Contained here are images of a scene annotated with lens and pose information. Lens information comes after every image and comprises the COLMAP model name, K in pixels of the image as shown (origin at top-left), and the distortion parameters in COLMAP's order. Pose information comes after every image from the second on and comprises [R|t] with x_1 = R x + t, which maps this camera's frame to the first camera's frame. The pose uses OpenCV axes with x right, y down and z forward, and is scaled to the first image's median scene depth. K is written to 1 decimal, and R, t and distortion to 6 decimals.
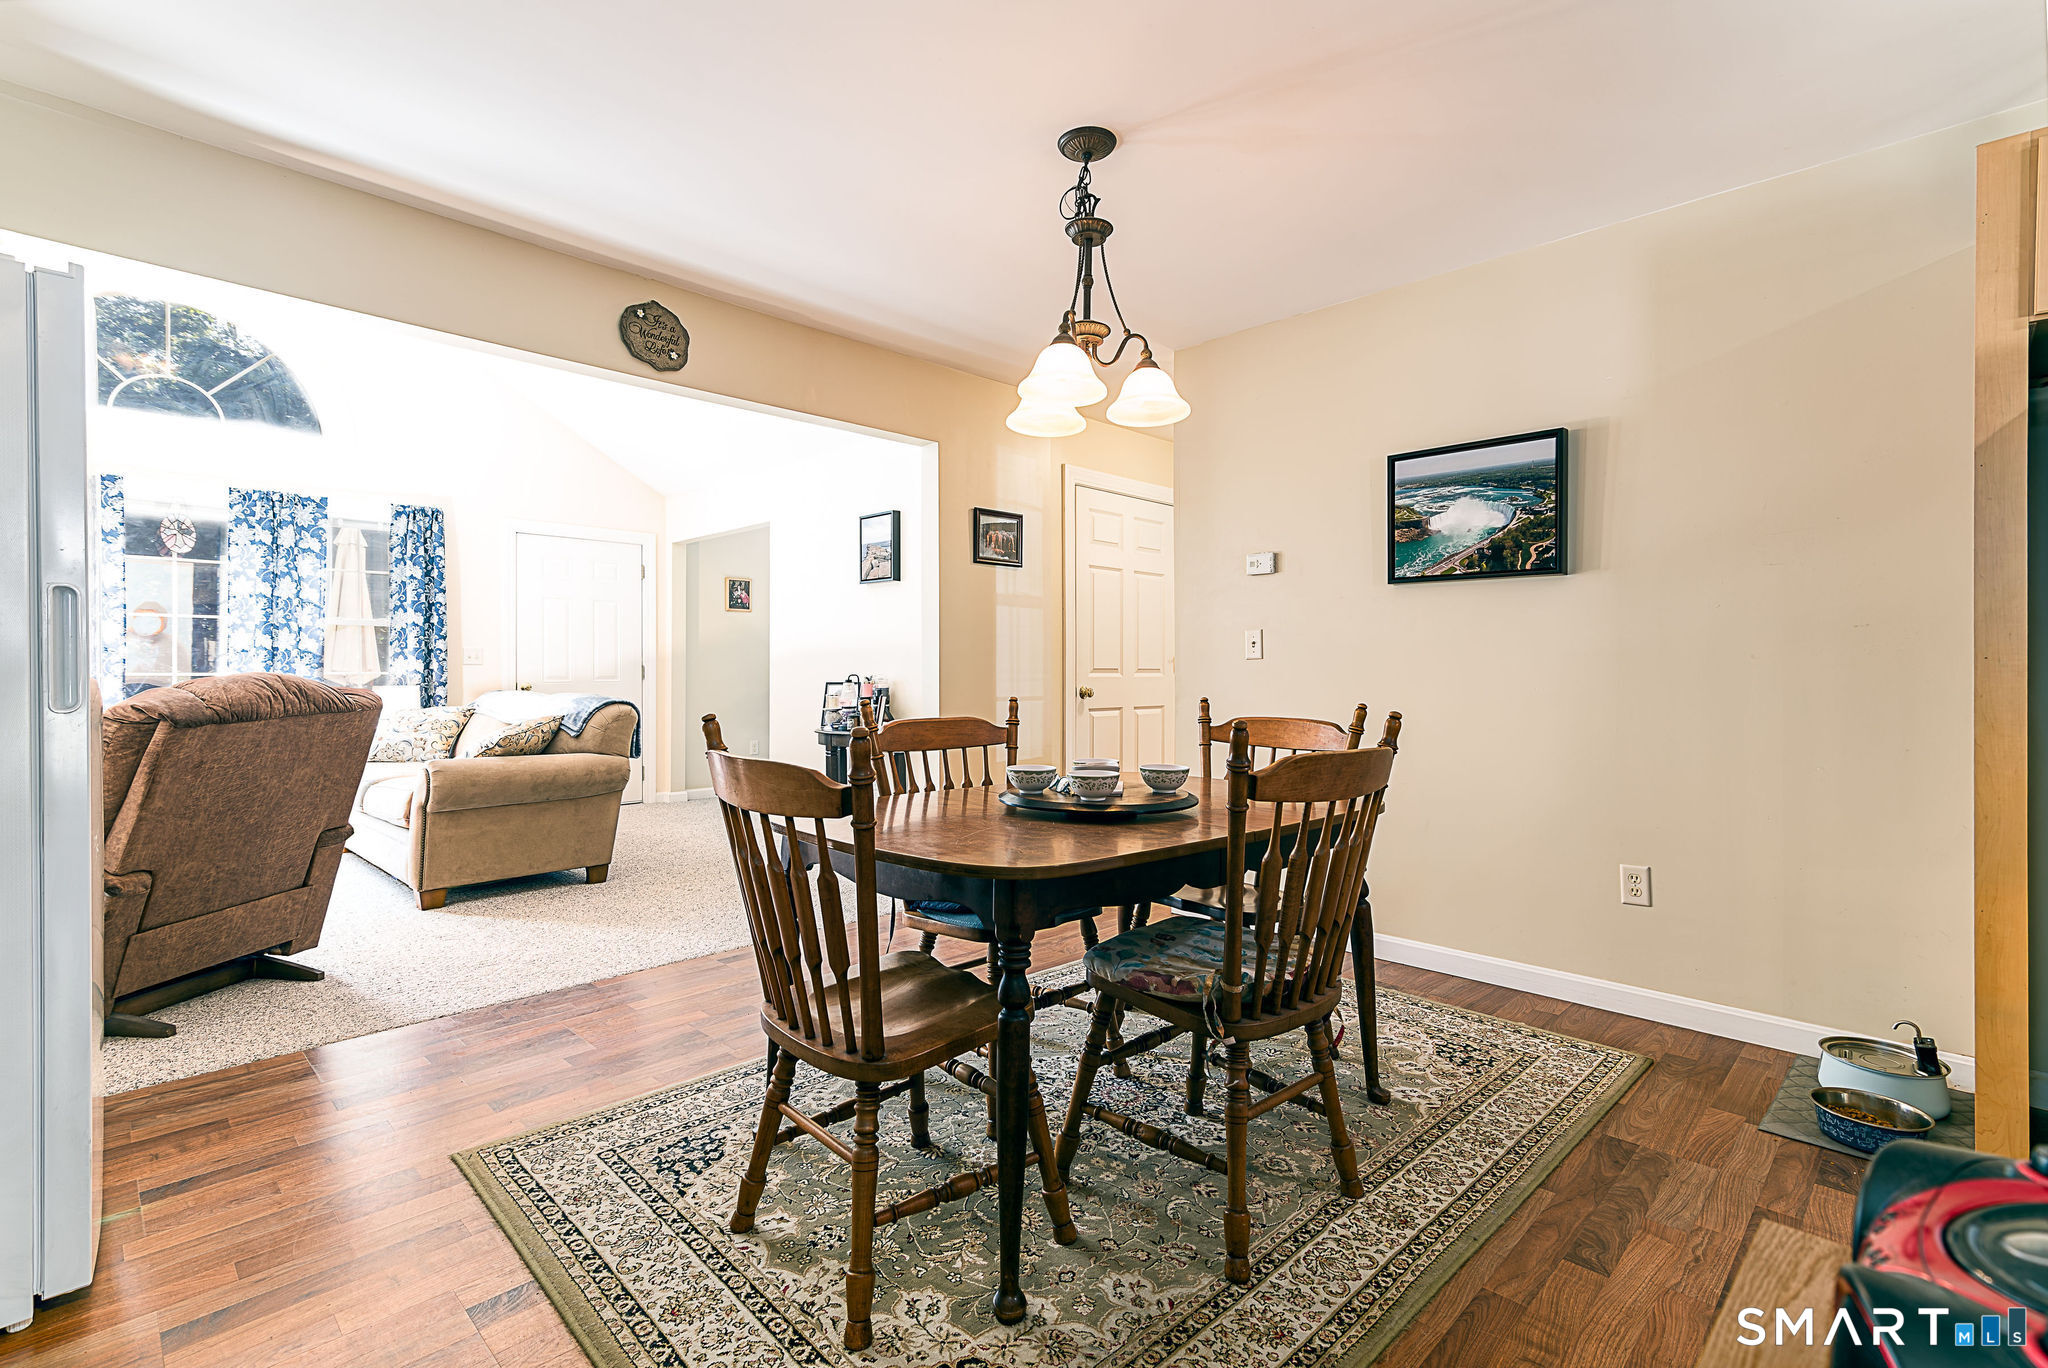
lens RADIAL K [[945.8, 0, 1024.8], [0, 945.8, 671.8], [0, 0, 1]] dist [0.009665, -0.001076]
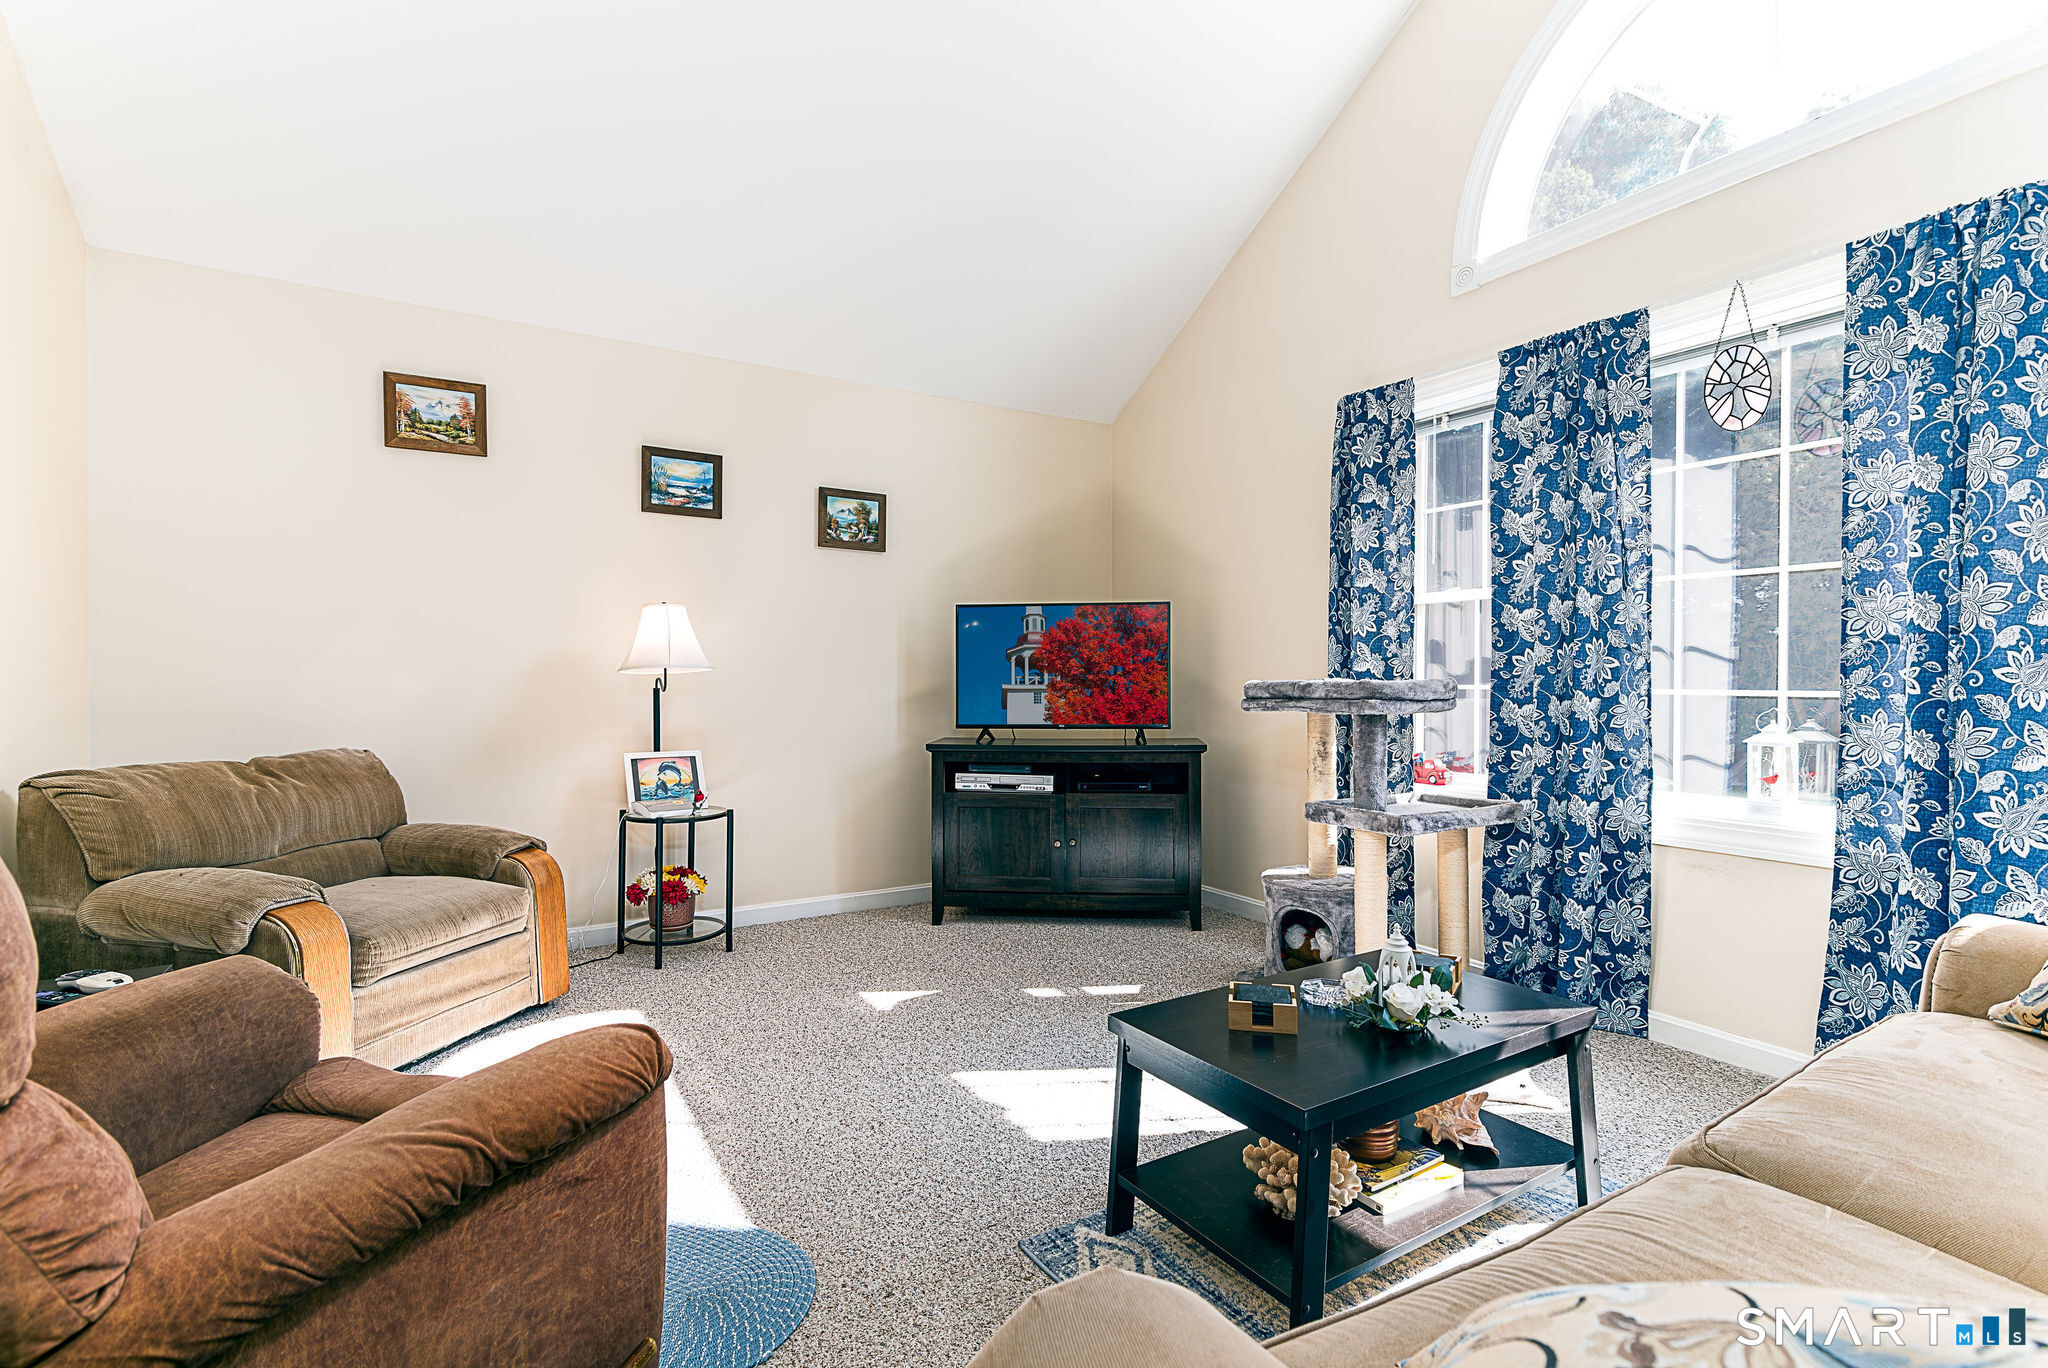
lens RADIAL K [[939.3, 0, 1027.6], [0, 939.3, 686.8], [0, 0, 1]] dist [0.010884, -0.001143]
pose [[-0.243730, 0.005663, -0.969827, -0.420699], [-0.000150, 0.999983, 0.005877, -0.004543], [0.969843, 0.001578, -0.243725, 0.912625]]
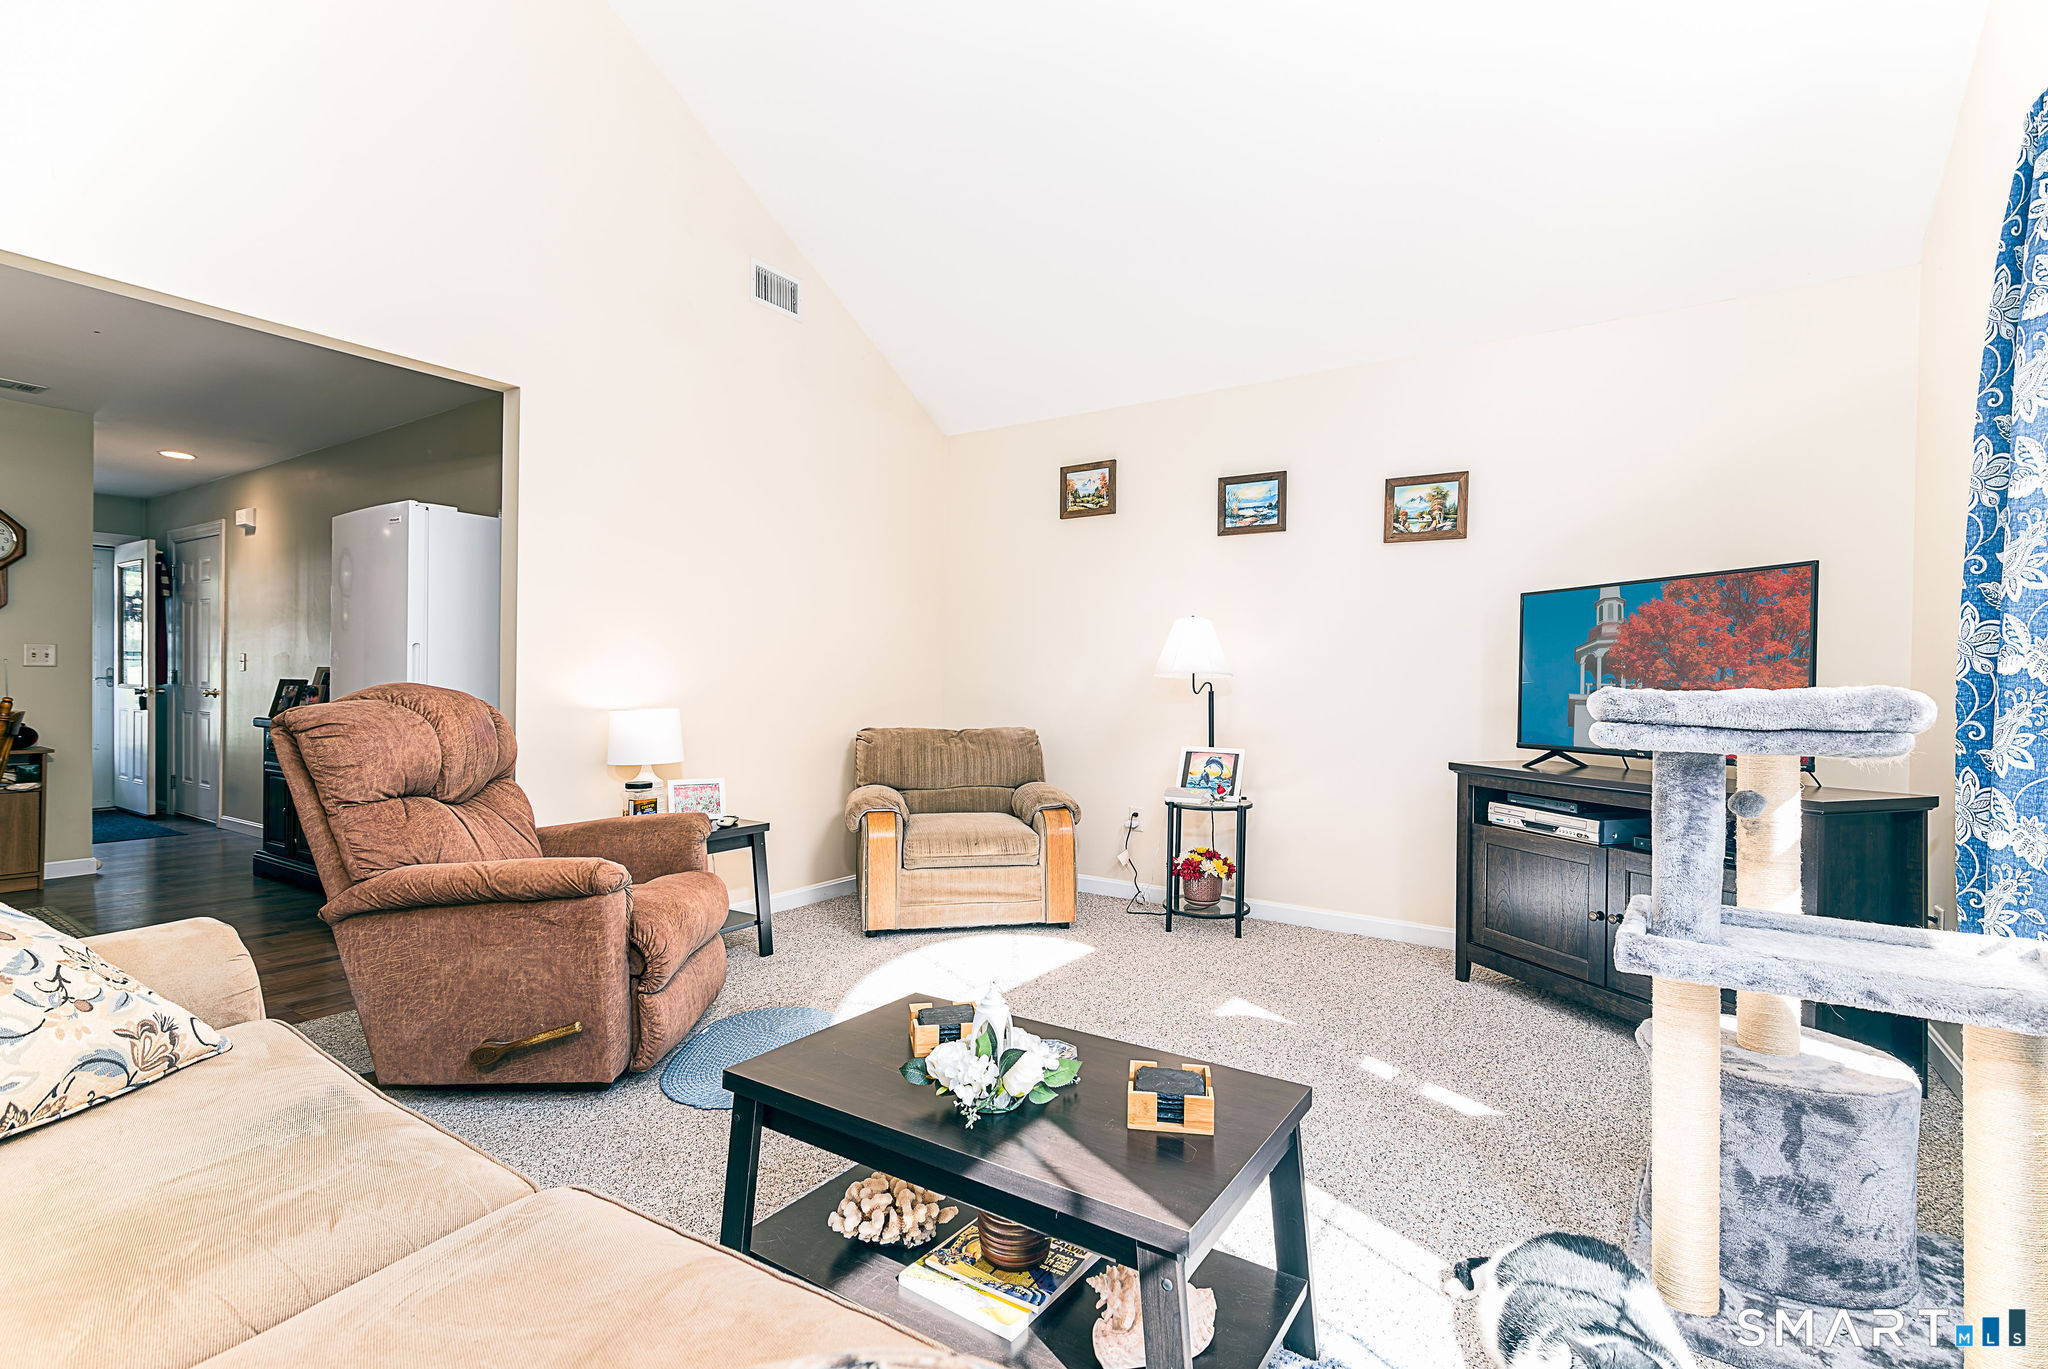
lens RADIAL K [[935.9, 0, 1024.0], [0, 935.9, 689.0], [0, 0, 1]] dist [0.009333, -0.000226]
pose [[-0.981752, -0.010998, -0.189847, -0.773304], [-0.012697, 0.999890, 0.007731, -0.005441], [0.189741, 0.010001, -0.981783, 1.267399]]
